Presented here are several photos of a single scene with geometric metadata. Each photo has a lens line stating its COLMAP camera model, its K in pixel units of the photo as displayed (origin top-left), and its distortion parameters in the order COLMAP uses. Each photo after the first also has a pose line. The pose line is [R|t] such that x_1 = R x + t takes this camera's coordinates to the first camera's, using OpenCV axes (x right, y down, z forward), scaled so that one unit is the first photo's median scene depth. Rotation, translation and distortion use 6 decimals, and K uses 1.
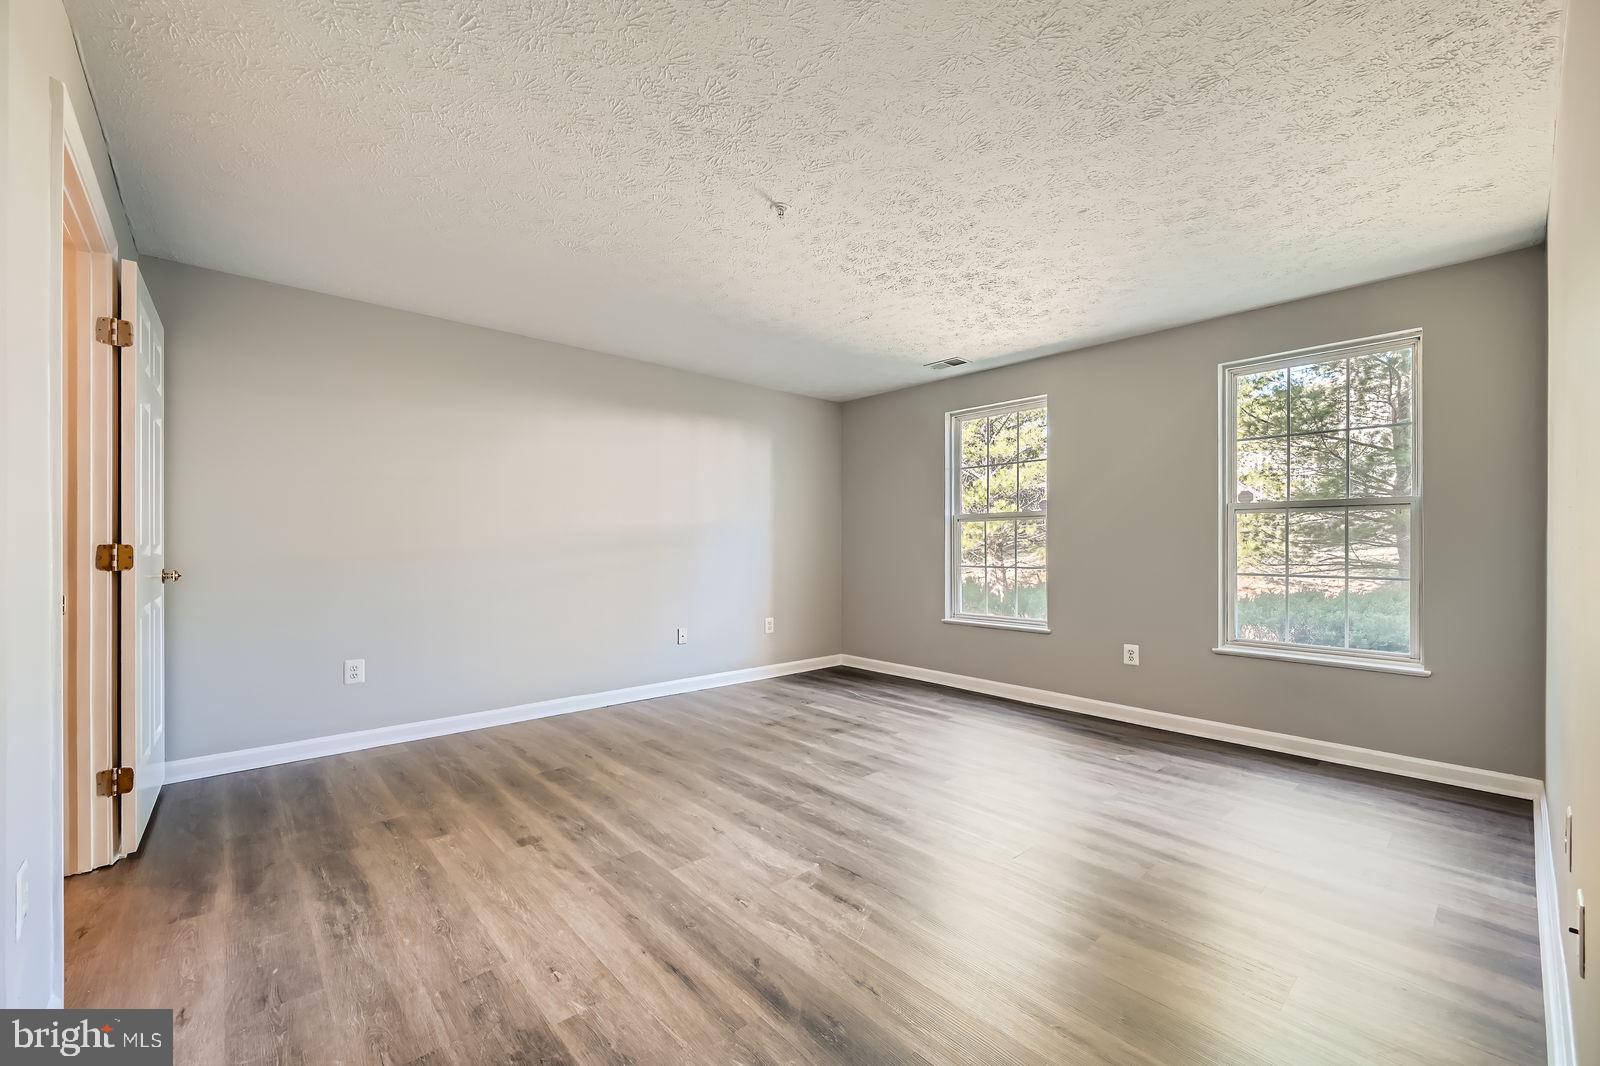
lens RADIAL K [[642.1, 0, 801.8], [0, 642.1, 547.0], [0, 0, 1]] dist [-0.000417, -0.000034]
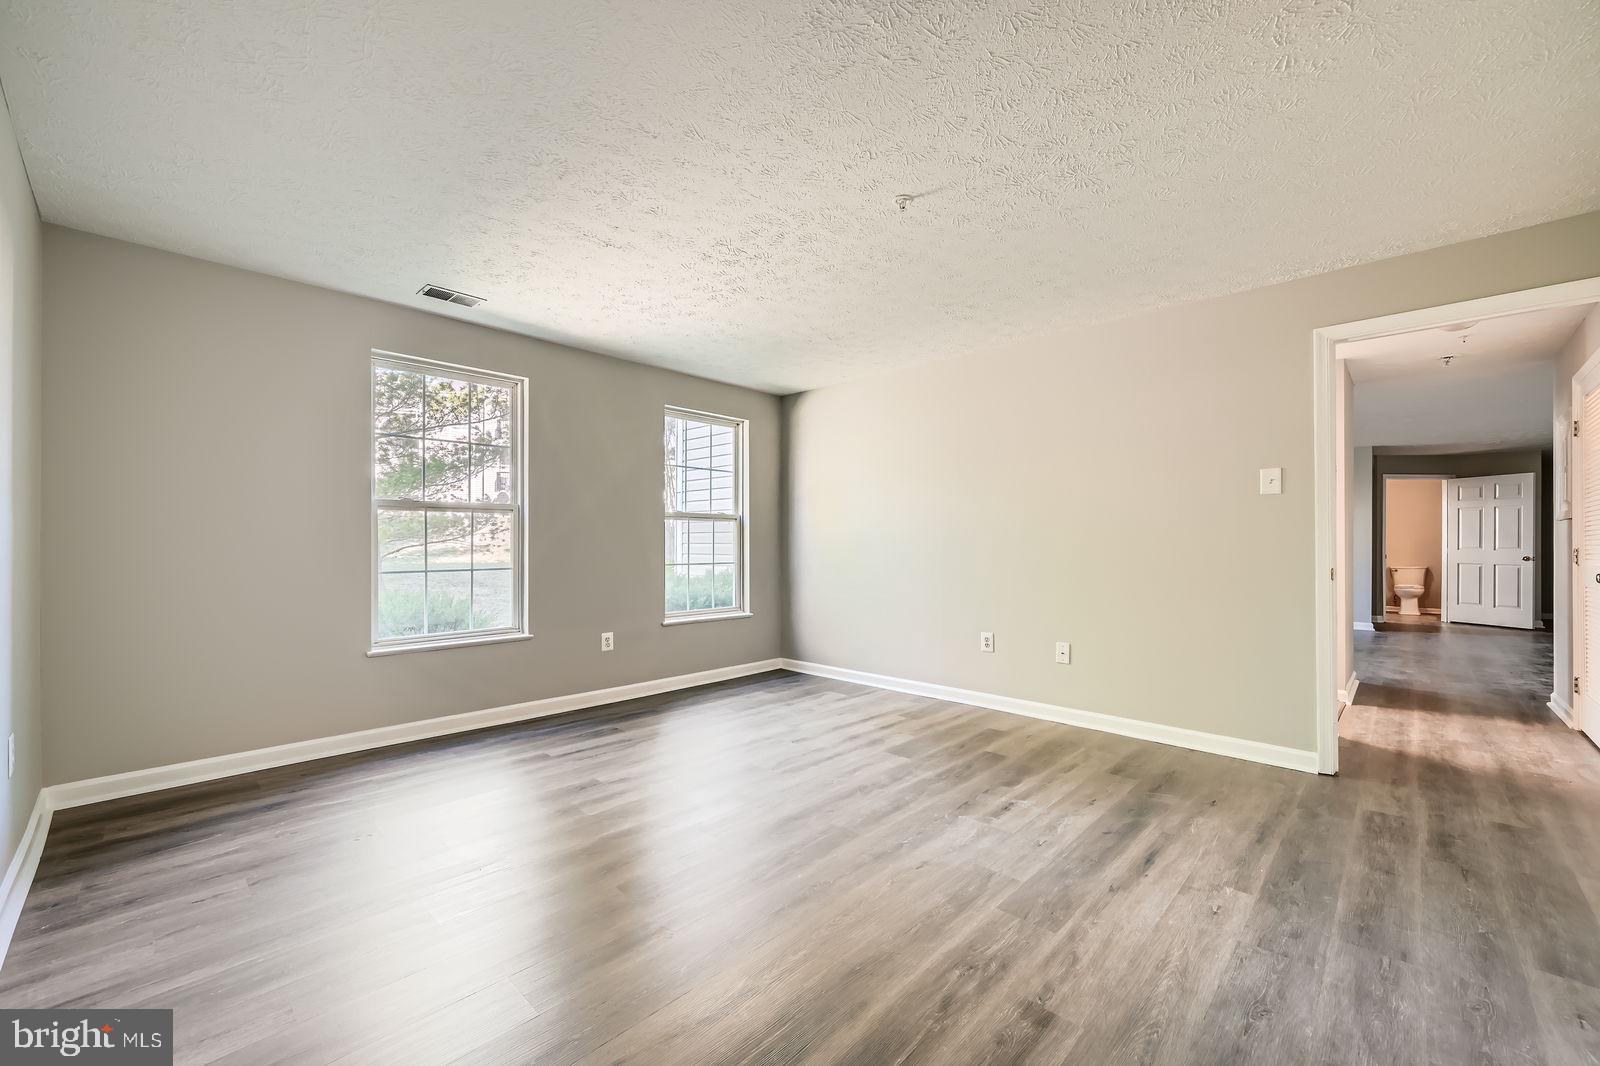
lens RADIAL K [[636.5, 0, 800.6], [0, 636.5, 537.1], [0, 0, 1]] dist [0.000227, 0.000143]
pose [[-0.072636, 0.010164, 0.997307, -0.817549], [0.000987, 0.999948, -0.010119, -0.001292], [-0.997358, 0.000250, -0.072642, 1.008045]]
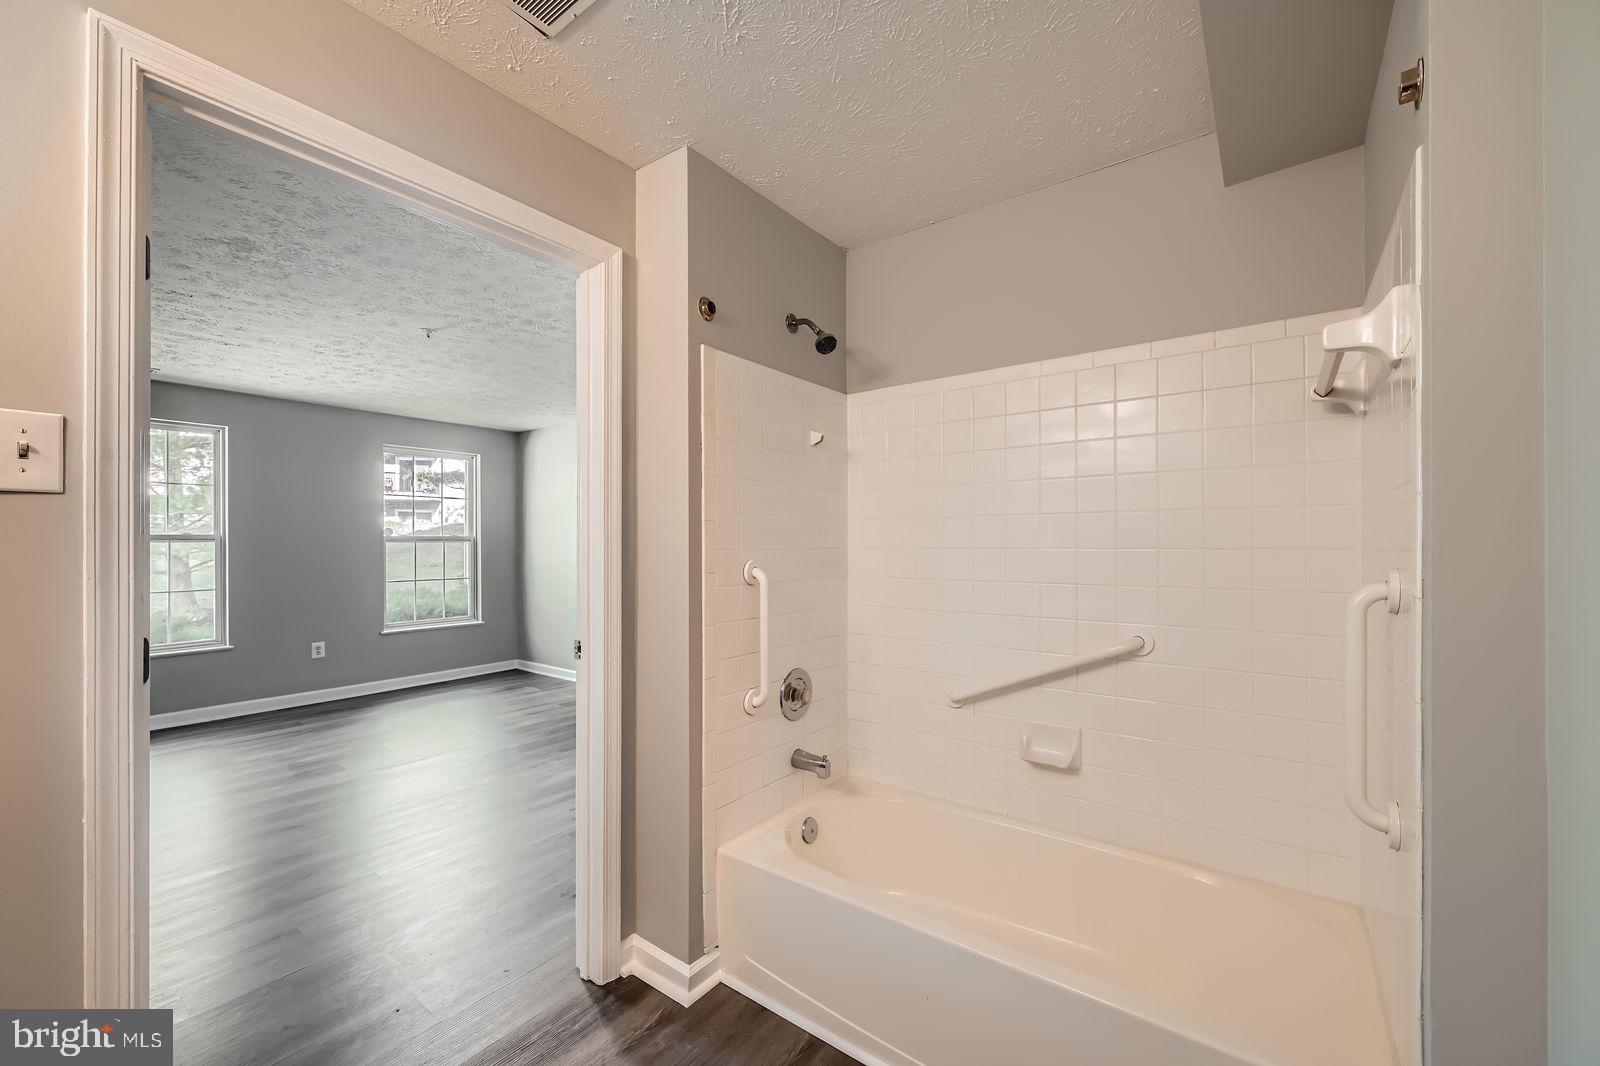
lens RADIAL K [[636.5, 0, 800.6], [0, 636.5, 537.1], [0, 0, 1]] dist [0.000227, 0.000143]
pose [[-0.190633, 0.006578, 0.981639, -1.248374], [0.004649, 0.999972, -0.005798, -0.063056], [-0.981650, 0.003458, -0.190659, 0.395230]]
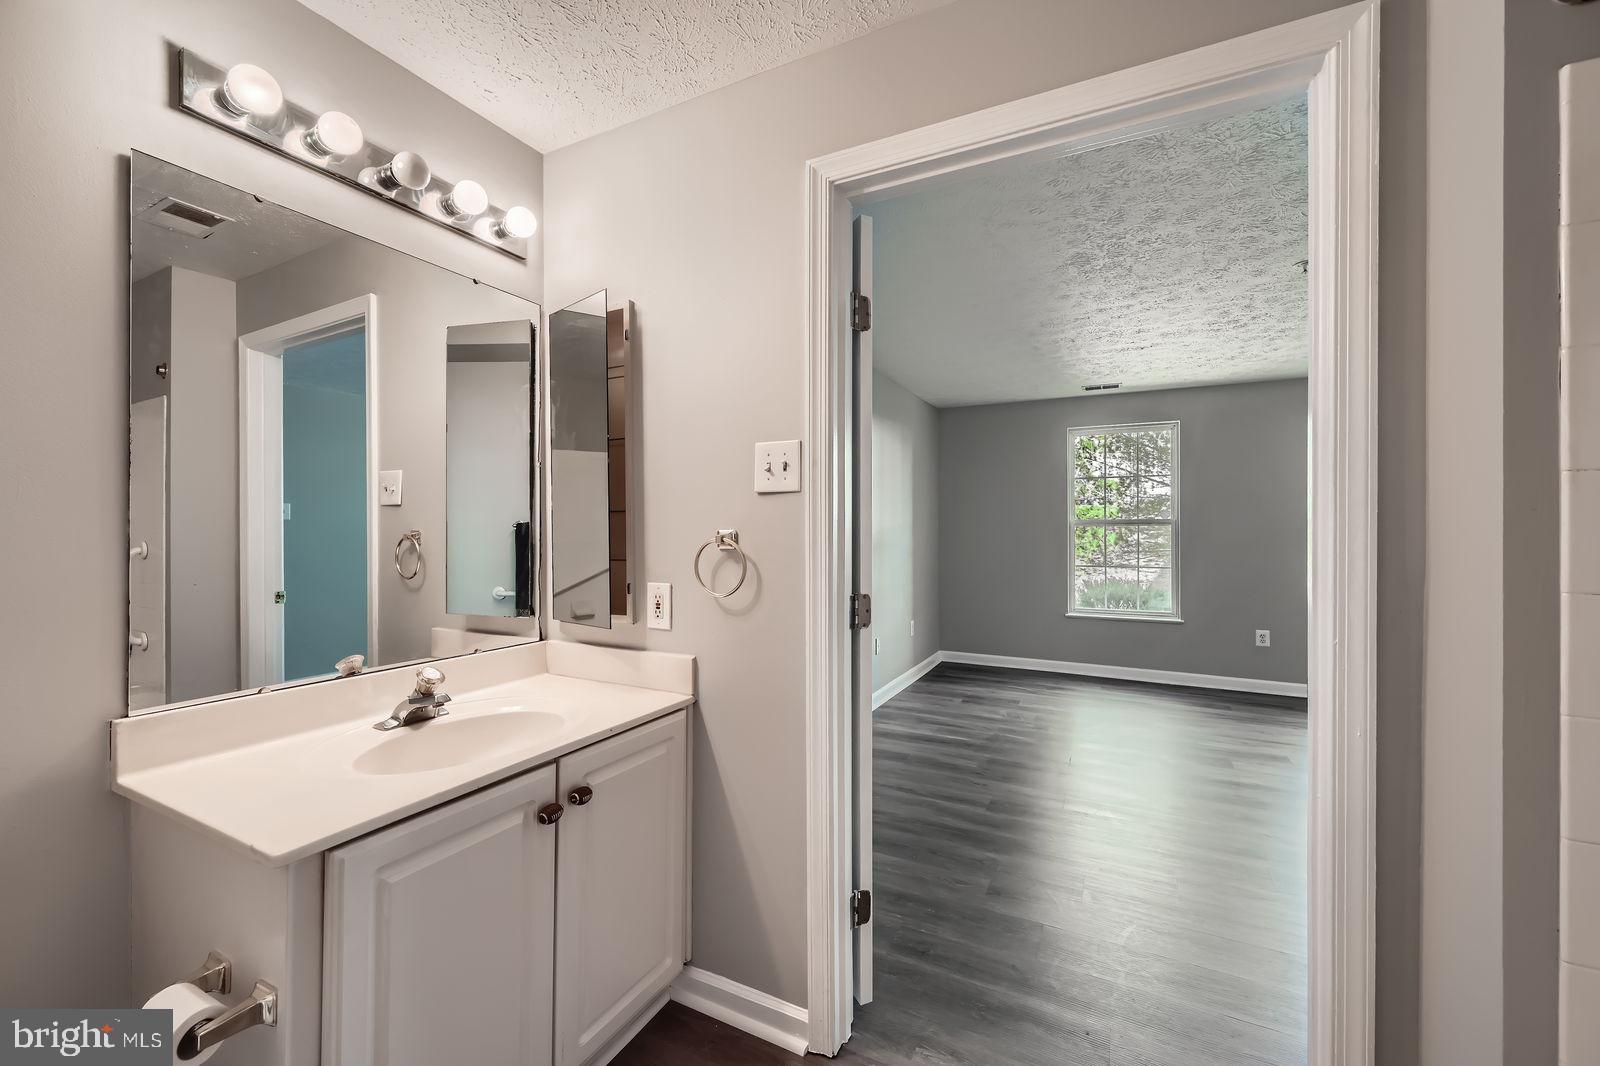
lens RADIAL K [[634.9, 0, 793.2], [0, 634.9, 527.1], [0, 0, 1]] dist [-0.000825, -0.000187]
pose [[0.935459, -0.000953, 0.353435, -1.027804], [0.001797, 0.999996, -0.002060, -0.060489], [-0.353432, 0.002562, 0.935457, 0.239220]]
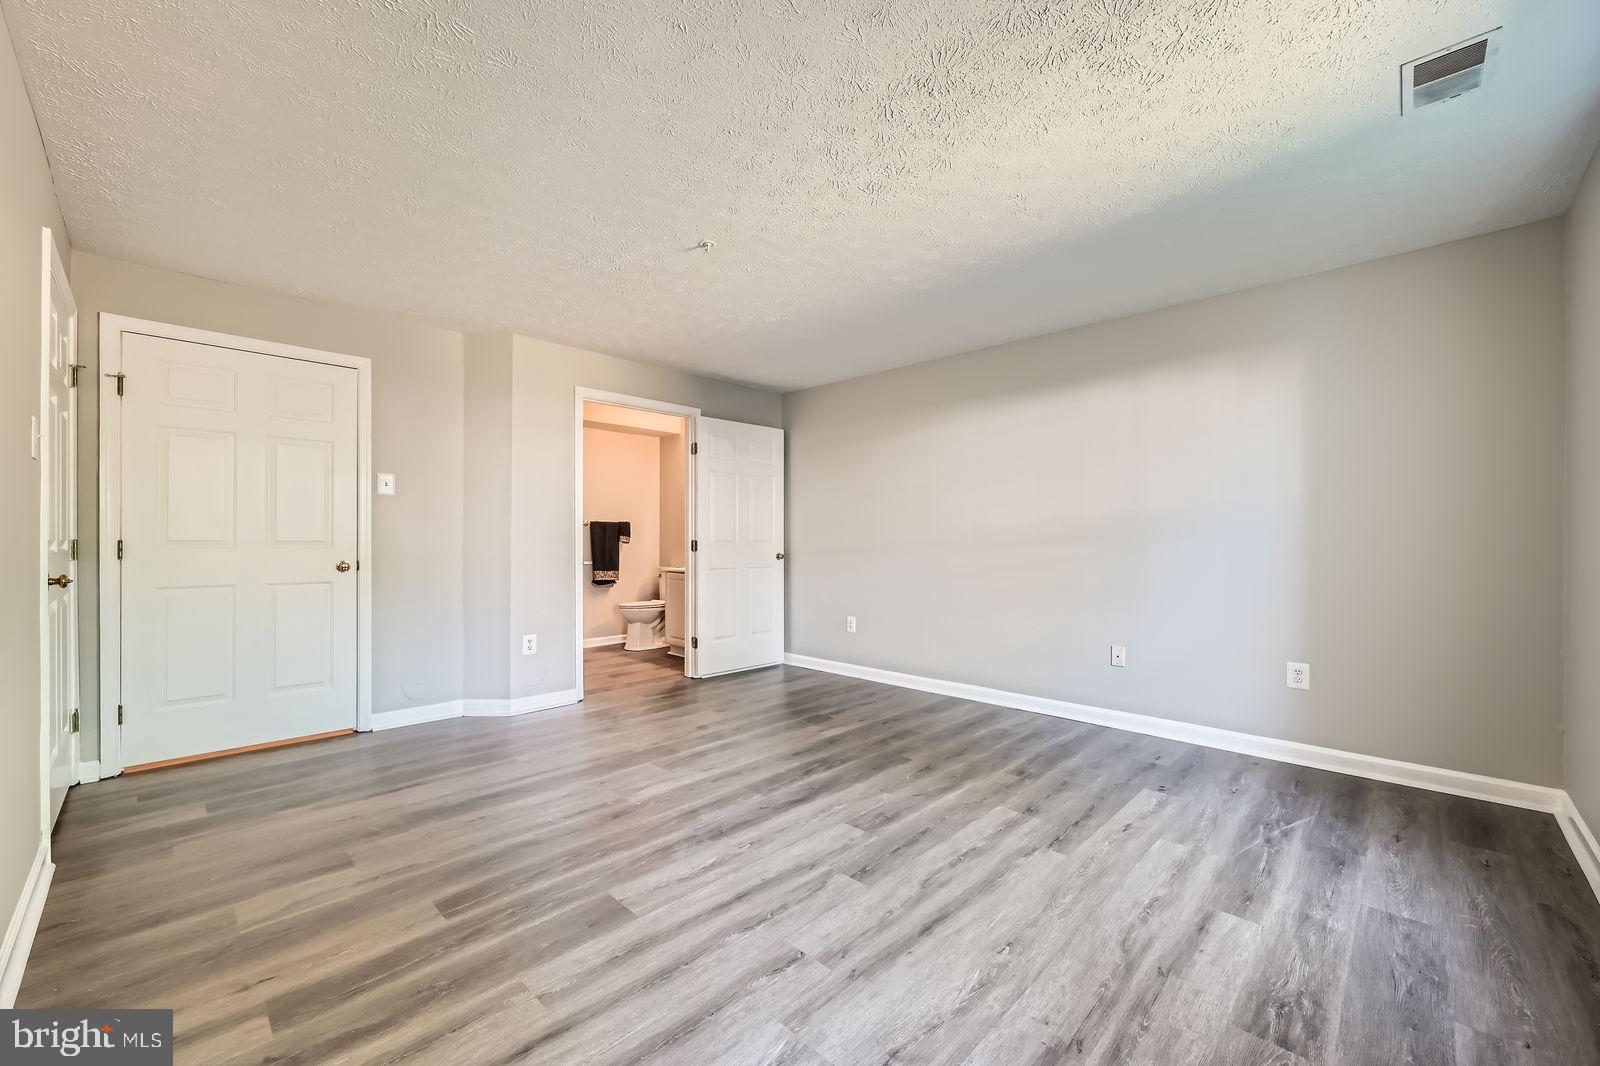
lens RADIAL K [[636.8, 0, 797.5], [0, 636.8, 538.3], [0, 0, 1]] dist [-0.001126, -0.000077]
pose [[0.059706, -0.005982, -0.998198, 0.912524], [-0.001733, 0.999980, -0.006096, 0.000260], [0.998214, 0.002094, 0.059695, 0.899500]]
